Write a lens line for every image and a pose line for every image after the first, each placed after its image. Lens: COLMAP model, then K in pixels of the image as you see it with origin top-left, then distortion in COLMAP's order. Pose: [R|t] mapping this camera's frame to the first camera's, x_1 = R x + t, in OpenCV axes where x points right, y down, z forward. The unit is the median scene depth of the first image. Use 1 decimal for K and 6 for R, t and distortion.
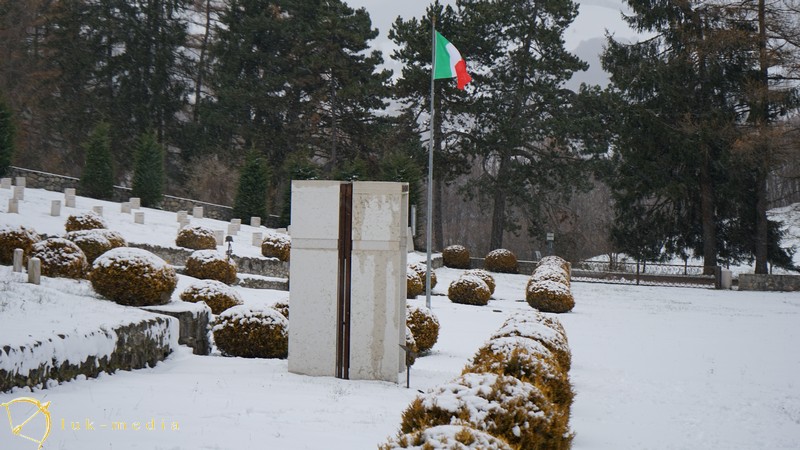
lens RADIAL K [[1664.0, 0, 401.2], [0, 1664.0, 224.7], [0, 0, 1]] dist [-0.048889, 0.000000]
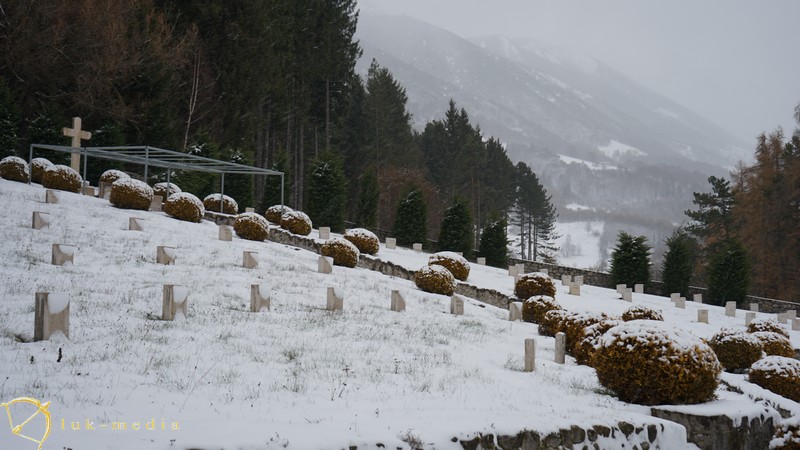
lens RADIAL K [[1070.6, 0, 403.2], [0, 1070.6, 227.8], [0, 0, 1]] dist [0.066803, 0.000000]
pose [[0.826891, -0.068014, -0.558234, 0.006569], [0.000948, 0.992827, -0.119559, 0.029395], [0.562361, 0.098332, 0.821024, 0.570252]]
